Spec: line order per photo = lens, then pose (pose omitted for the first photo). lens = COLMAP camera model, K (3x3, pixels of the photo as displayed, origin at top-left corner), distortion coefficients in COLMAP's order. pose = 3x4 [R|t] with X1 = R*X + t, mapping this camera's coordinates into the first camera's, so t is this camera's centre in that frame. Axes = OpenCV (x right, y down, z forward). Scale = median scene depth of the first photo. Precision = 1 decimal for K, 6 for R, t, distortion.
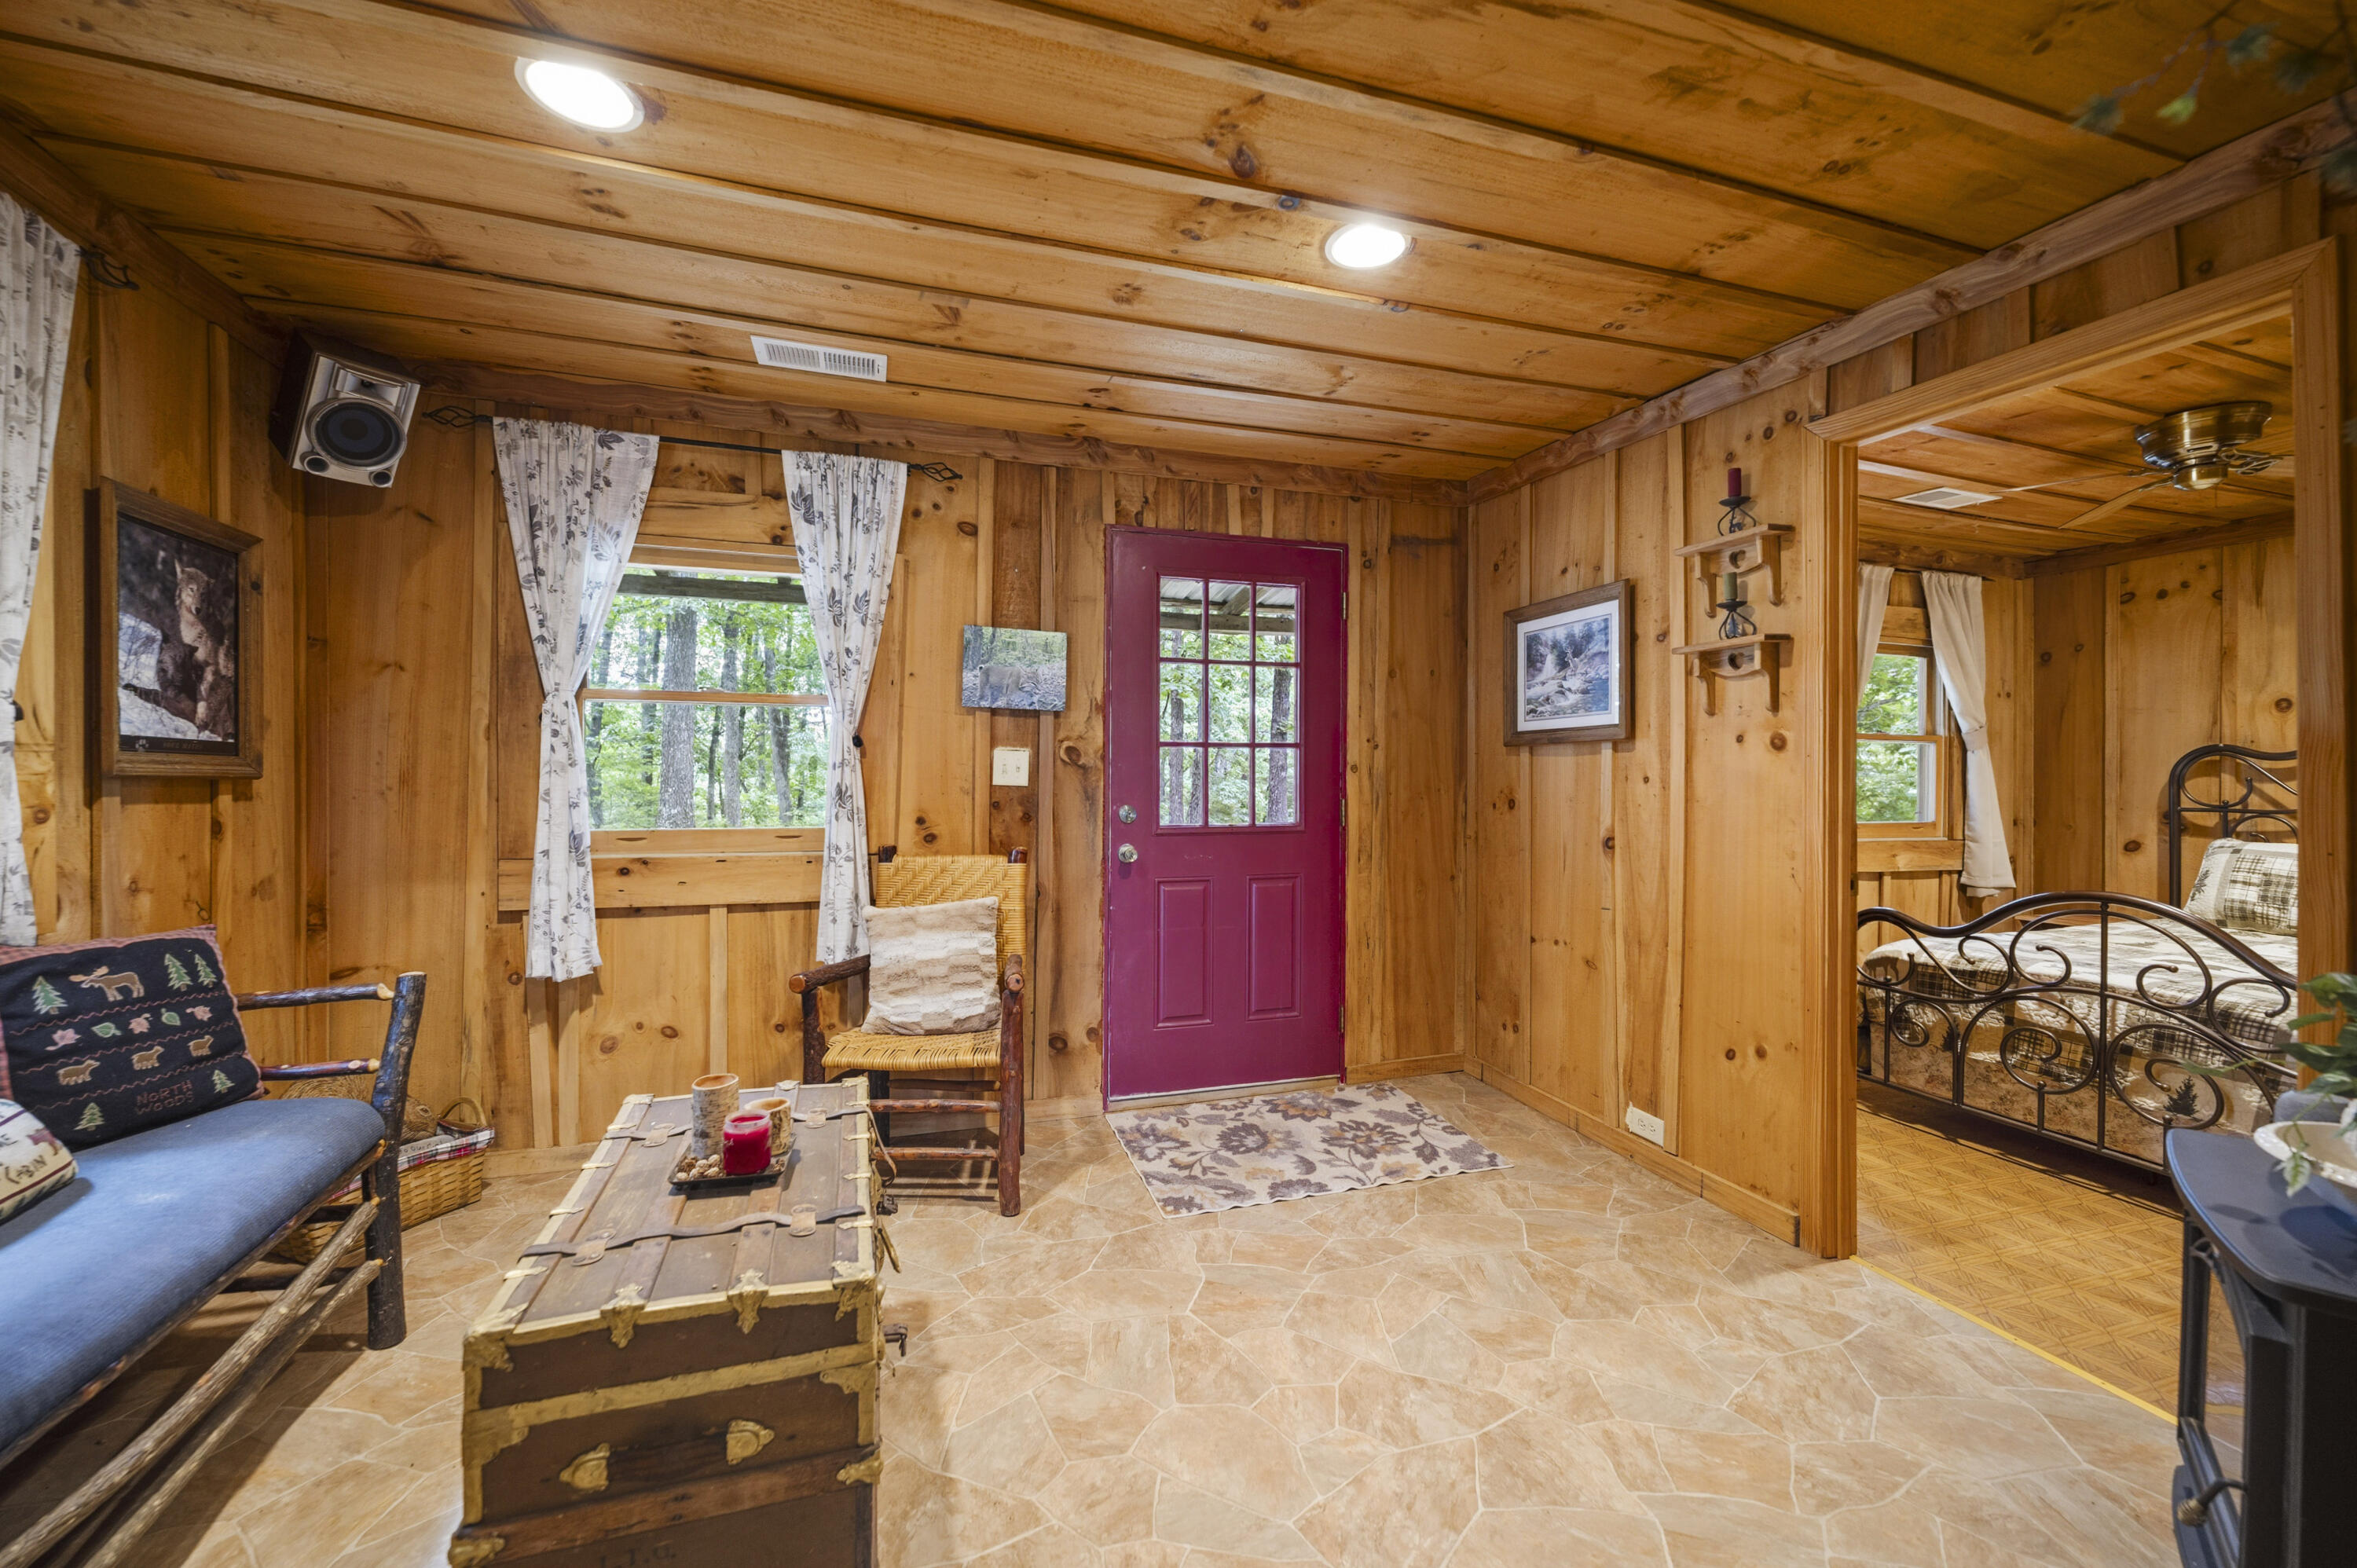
lens RADIAL K [[942.7, 0, 1180.2], [0, 942.7, 773.7], [0, 0, 1]] dist [-0.000779, 0.000310]
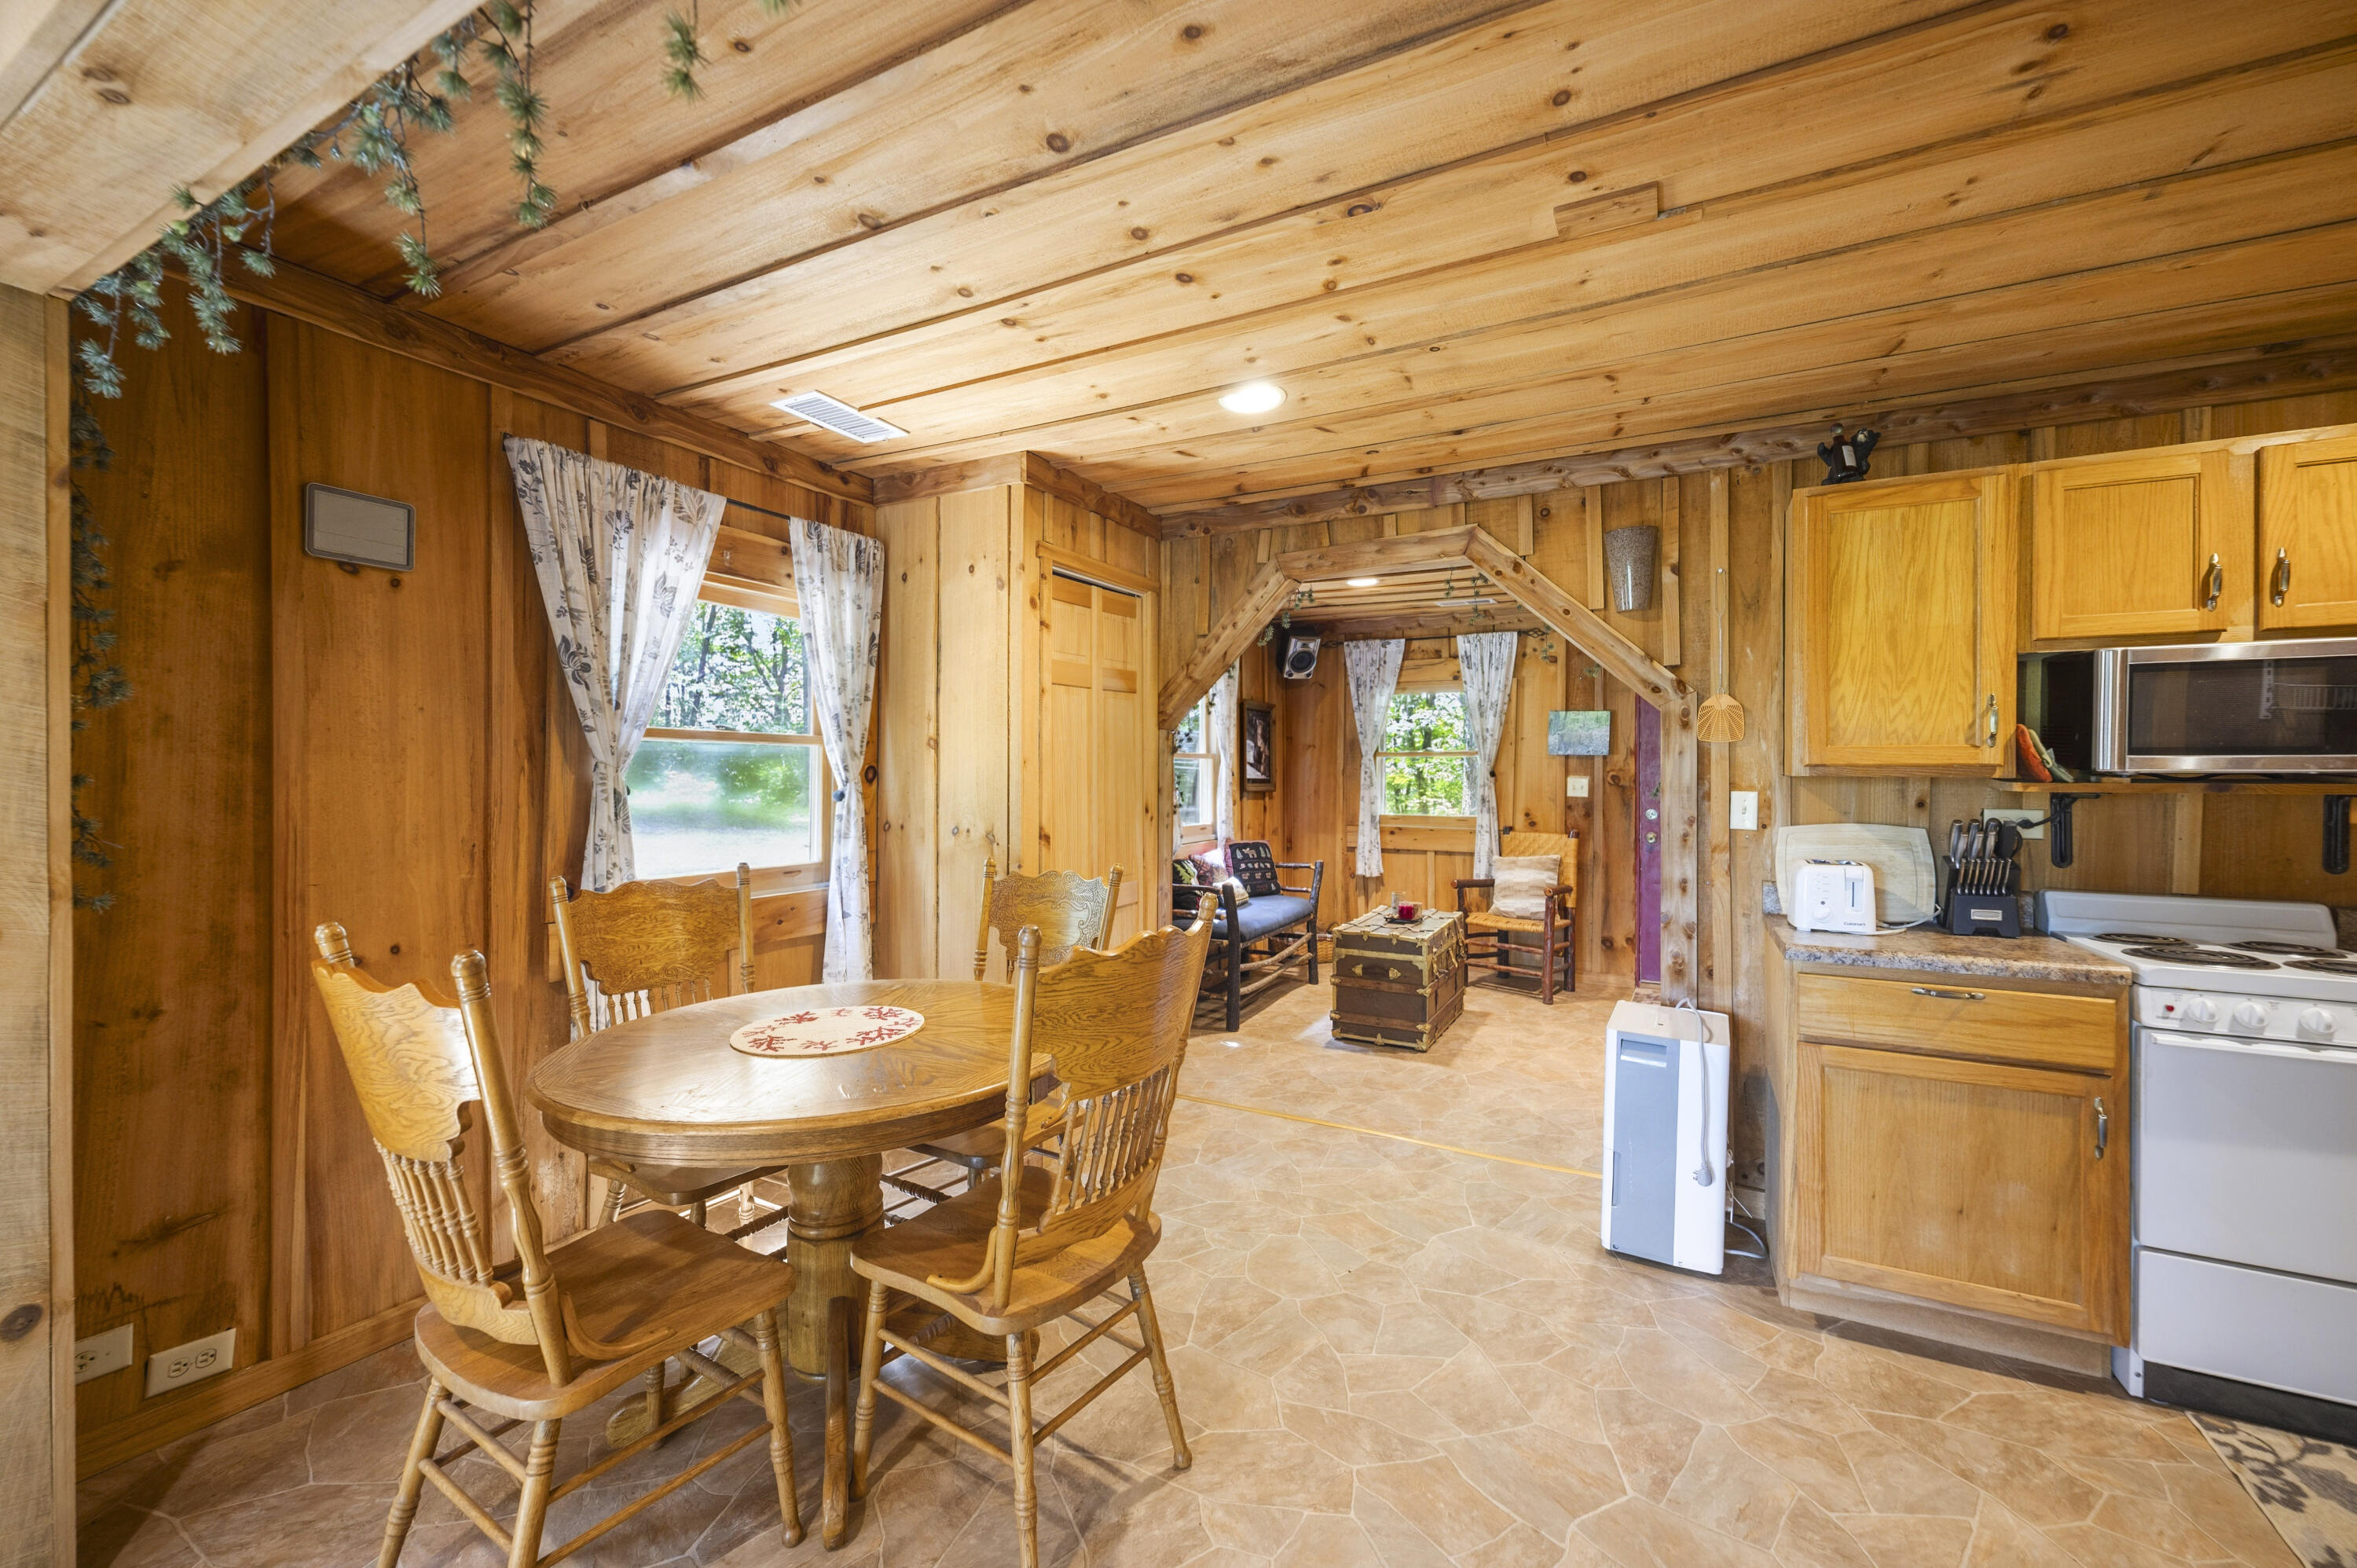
lens RADIAL K [[942.7, 0, 1164.5], [0, 942.7, 771.7], [0, 0, 1]] dist [-0.000779, 0.000310]
pose [[0.671084, -0.006958, -0.741349, 0.691577], [0.002630, 0.999972, -0.007005, -0.027587], [0.741377, 0.002752, 0.671083, -0.885390]]
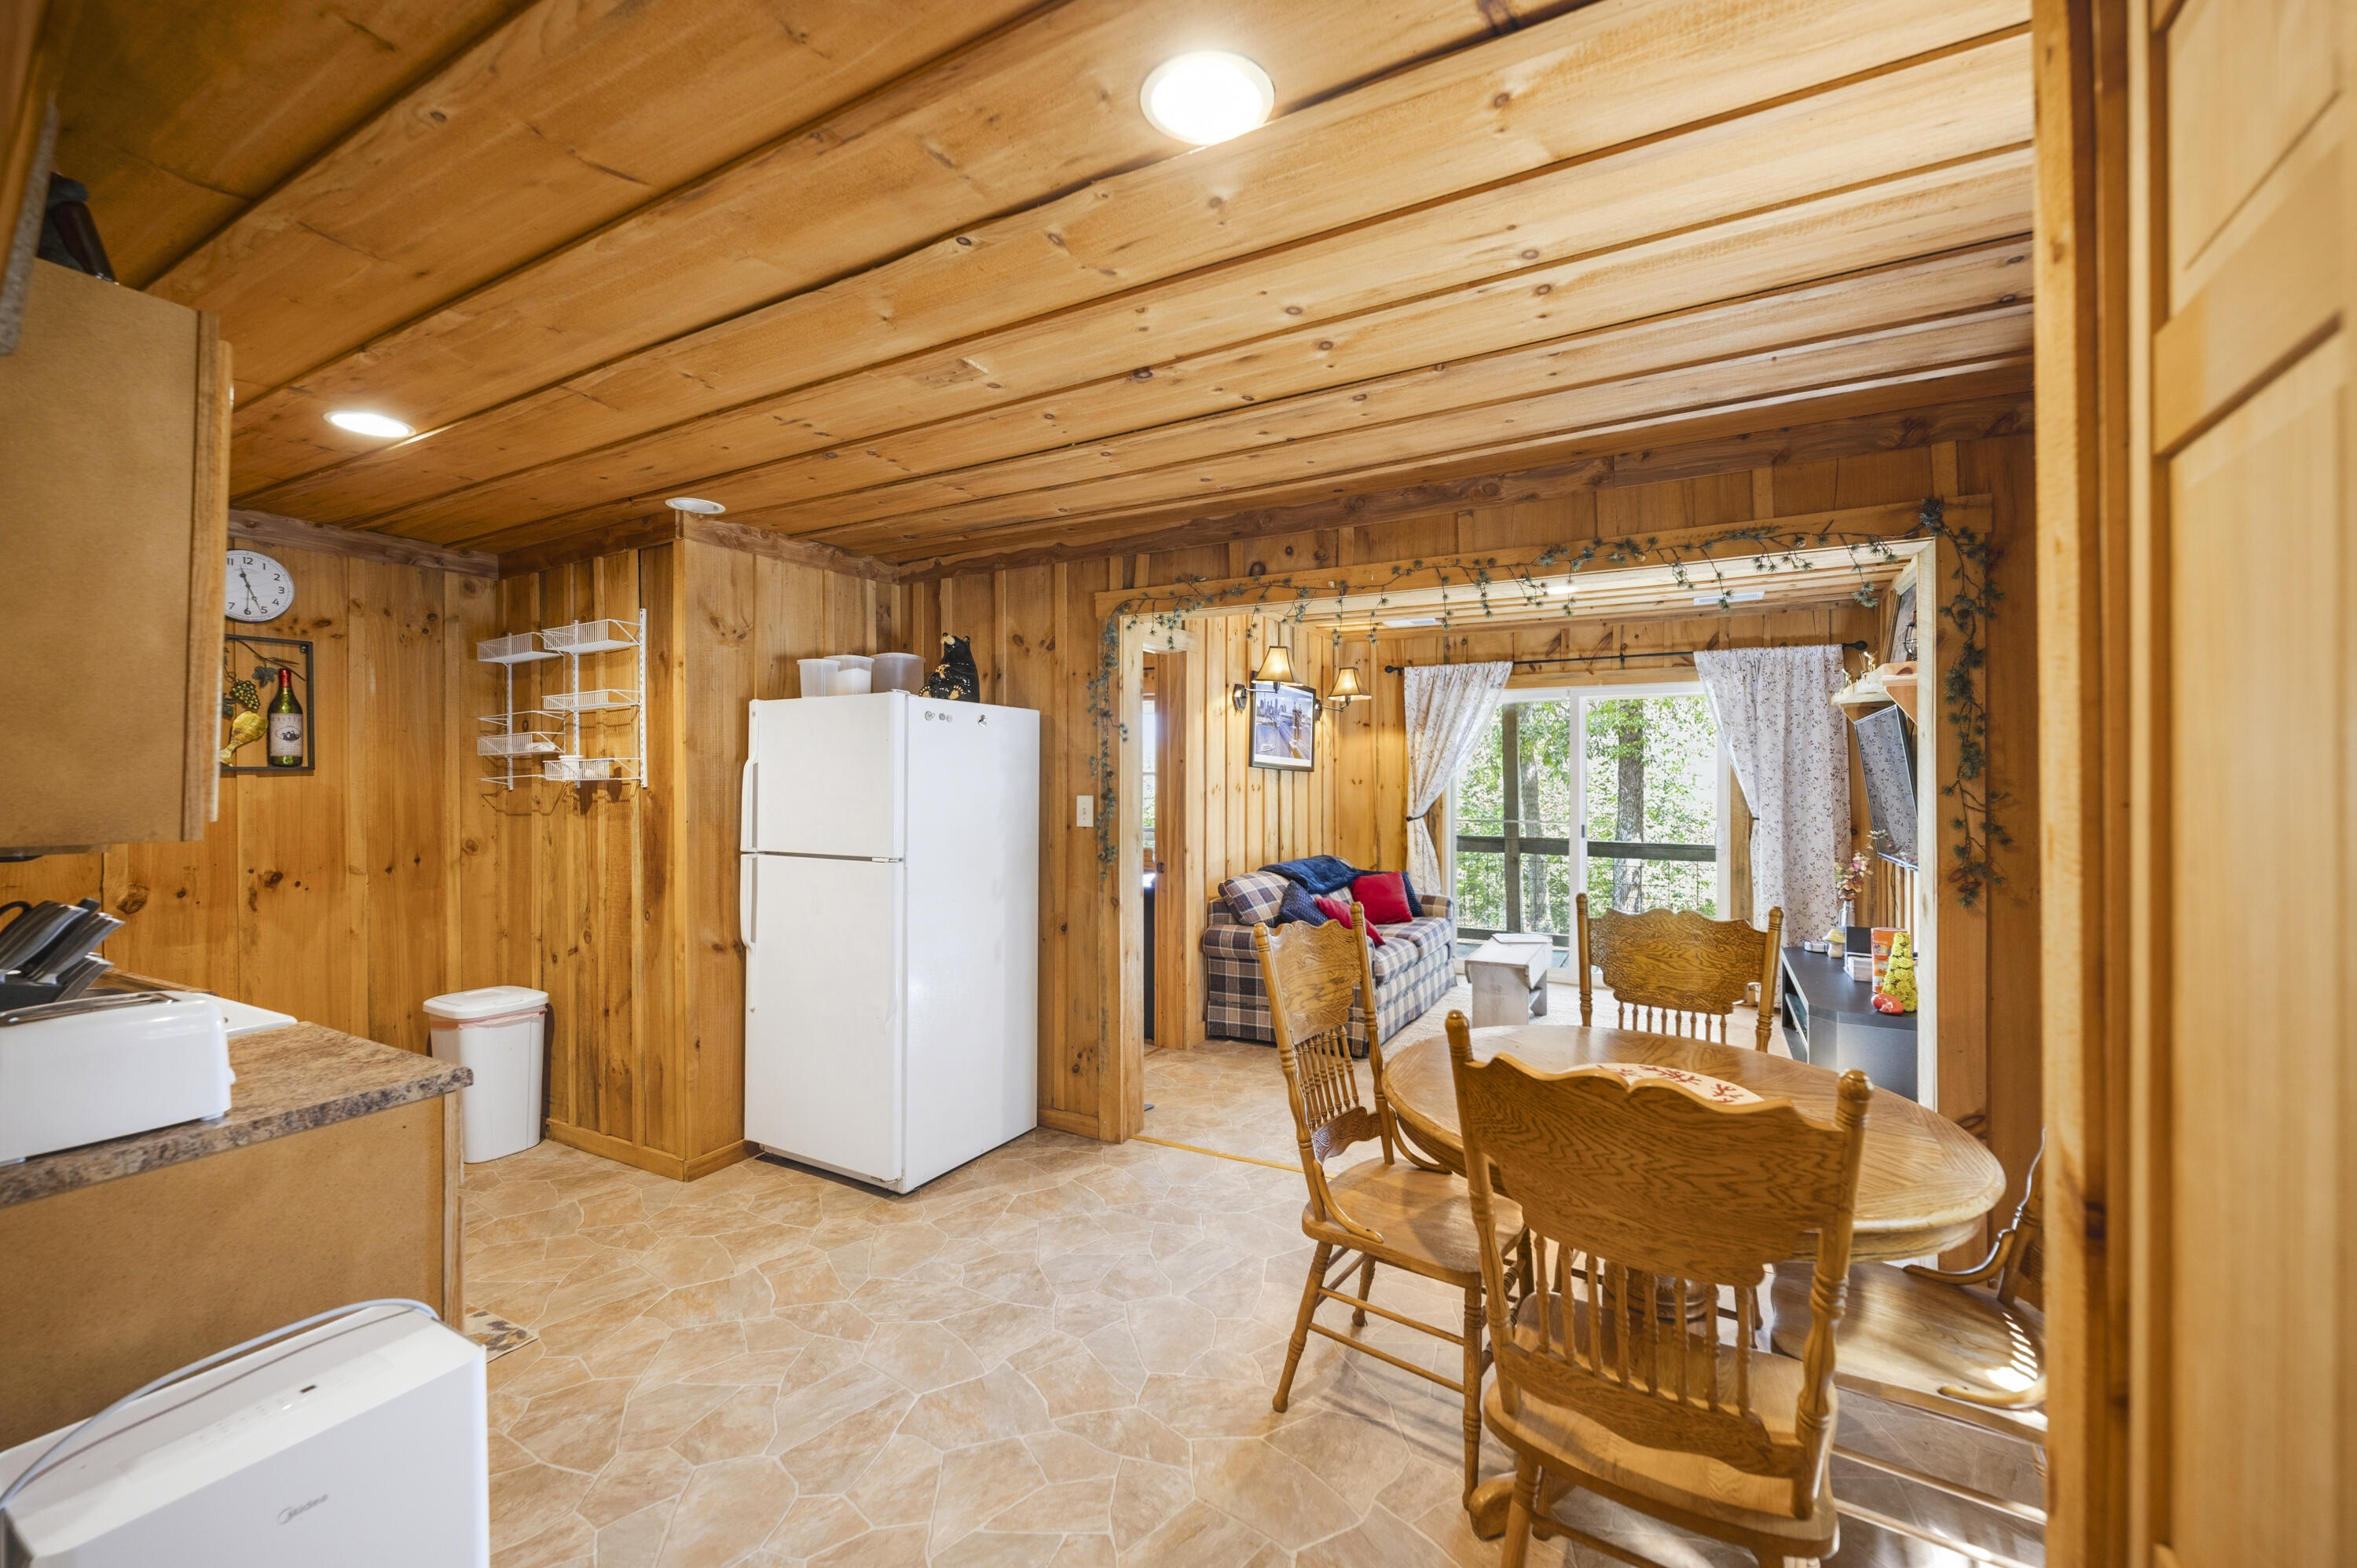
lens RADIAL K [[942.7, 0, 1191.0], [0, 942.7, 767.6], [0, 0, 1]] dist [-0.000779, 0.000310]
pose [[-0.678115, 0.001627, 0.734954, -0.222478], [-0.007428, 0.999931, -0.009068, -0.063710], [-0.734918, -0.011608, -0.678057, 0.060181]]
